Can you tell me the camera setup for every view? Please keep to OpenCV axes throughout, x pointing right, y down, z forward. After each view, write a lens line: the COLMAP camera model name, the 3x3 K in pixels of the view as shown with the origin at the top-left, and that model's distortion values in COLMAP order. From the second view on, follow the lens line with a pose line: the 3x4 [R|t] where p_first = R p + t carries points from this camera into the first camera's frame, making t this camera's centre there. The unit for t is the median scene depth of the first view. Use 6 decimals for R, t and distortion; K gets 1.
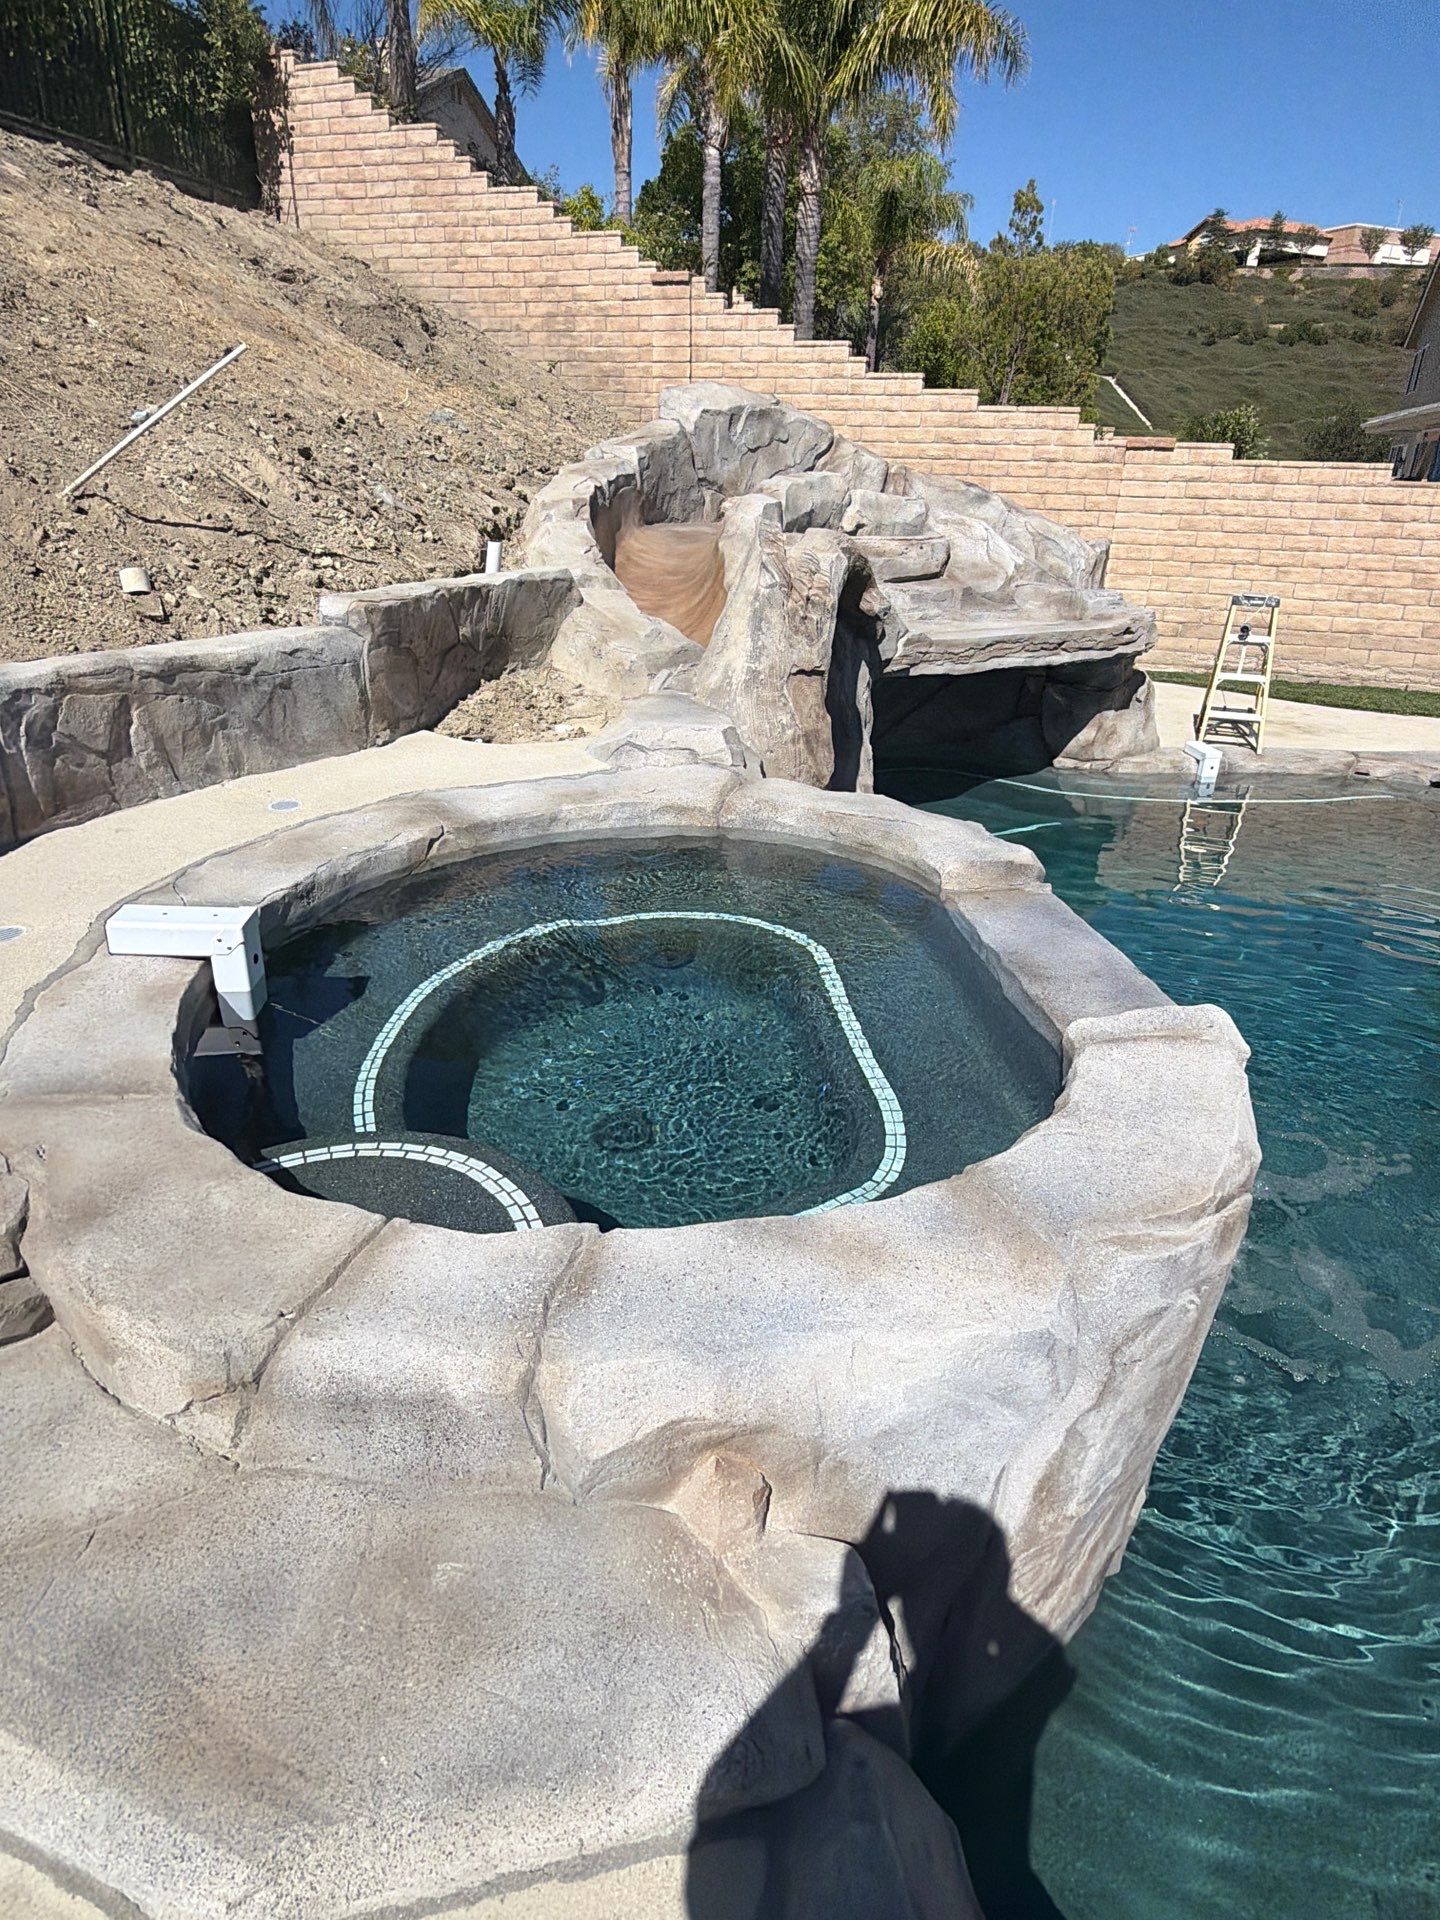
lens RADIAL K [[954.2, 0, 721.3], [0, 954.2, 952.5], [0, 0, 1]] dist [0.012854, -0.000971]
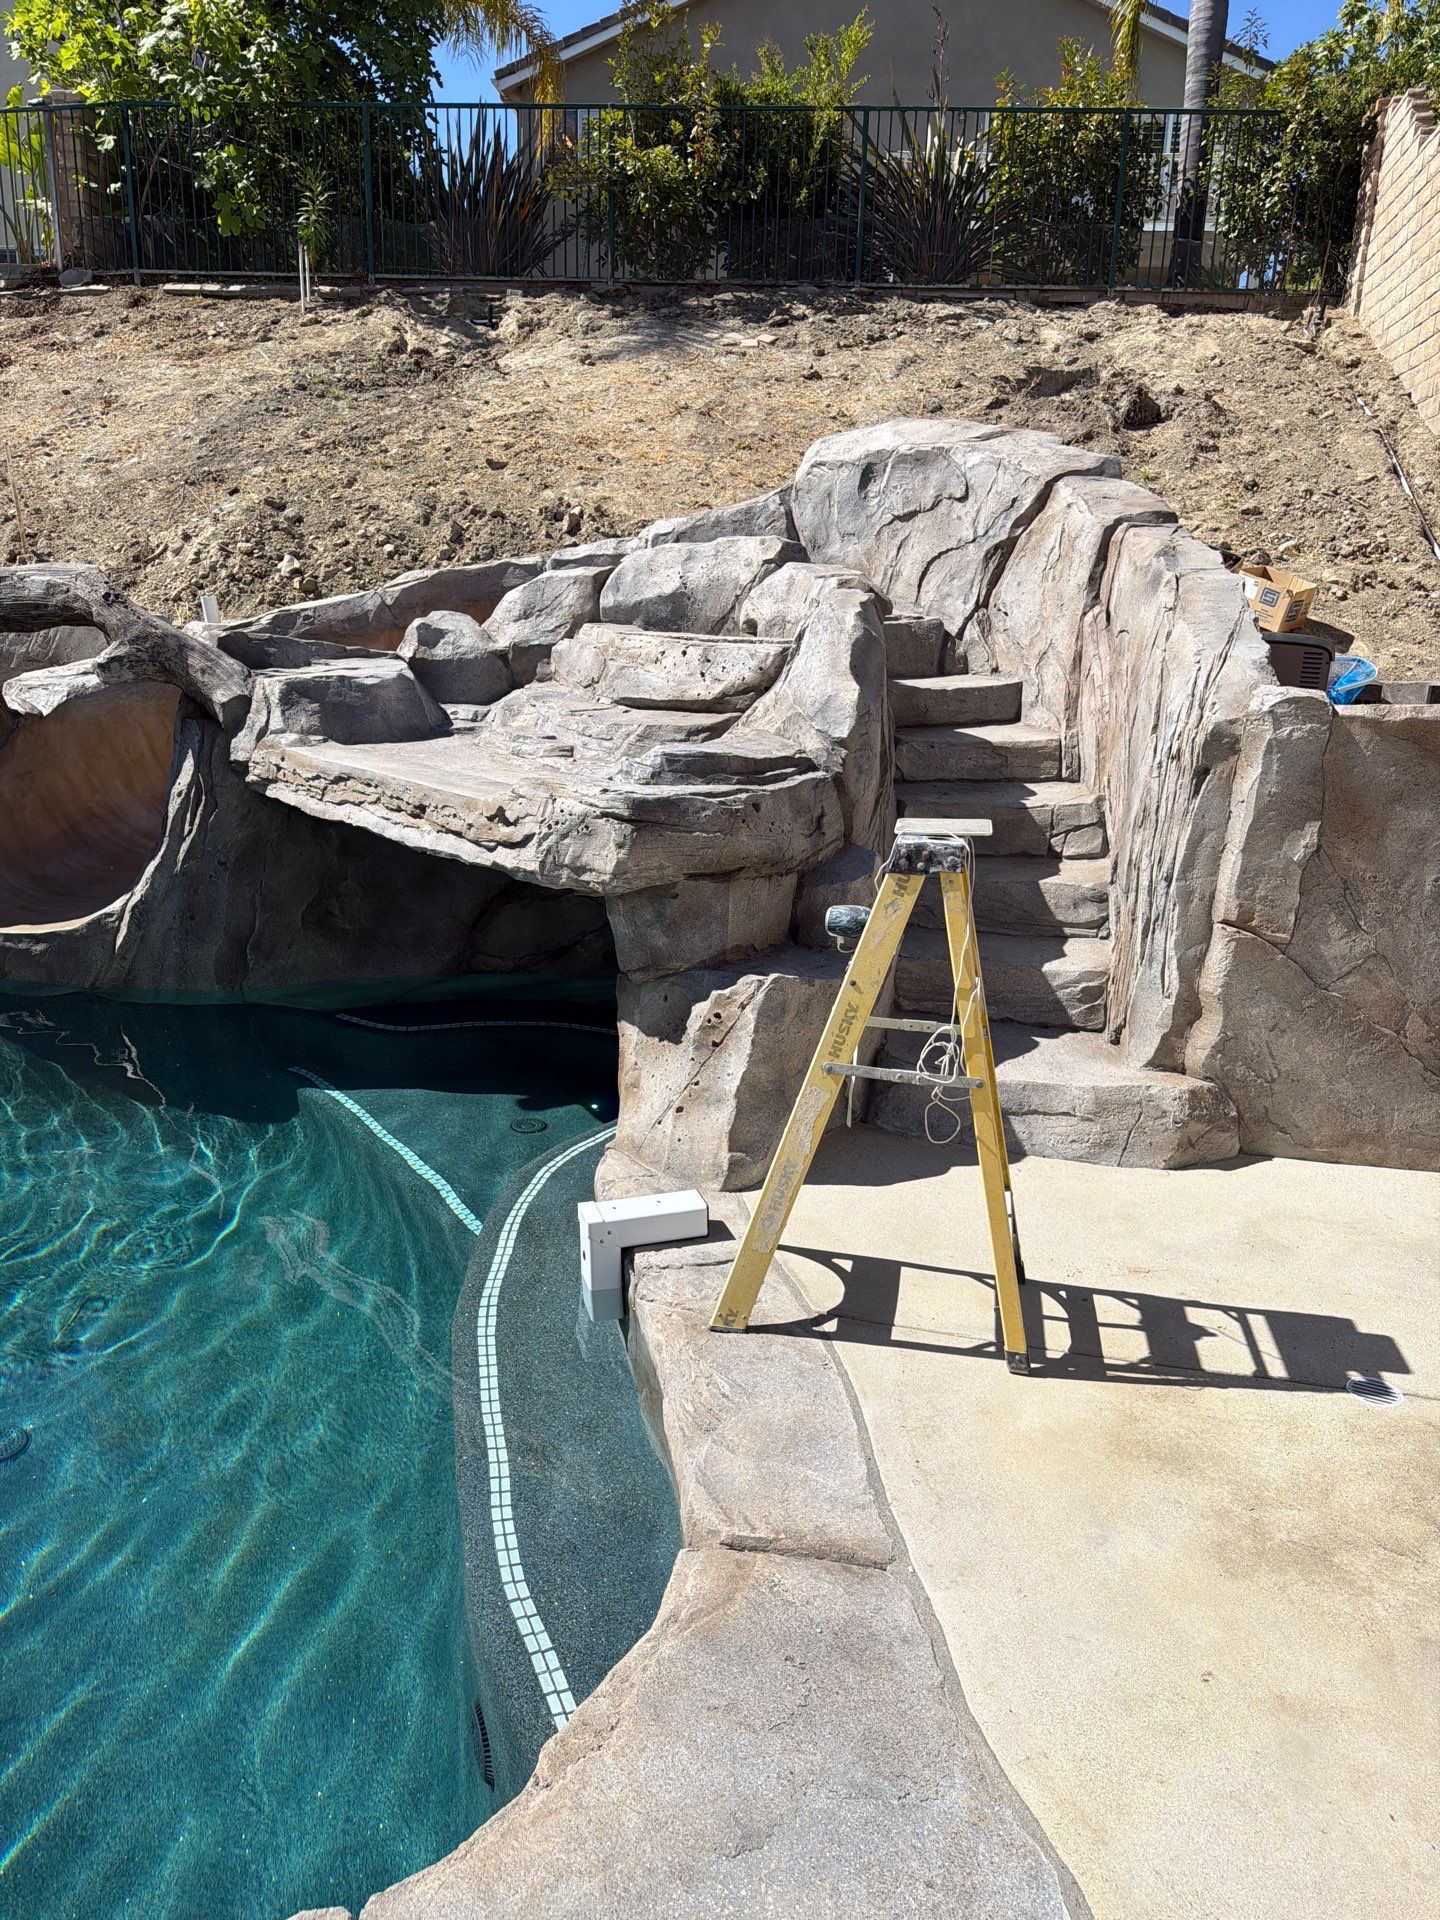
lens RADIAL K [[1377.0, 0, 723.6], [0, 1377.0, 951.1], [0, 0, 1]] dist [0.021397, -0.020501]
pose [[0.192208, 0.216786, -0.957110, 1.047999], [-0.474333, 0.874325, 0.102779, -0.396594], [0.859107, 0.434234, 0.270881, 0.956959]]
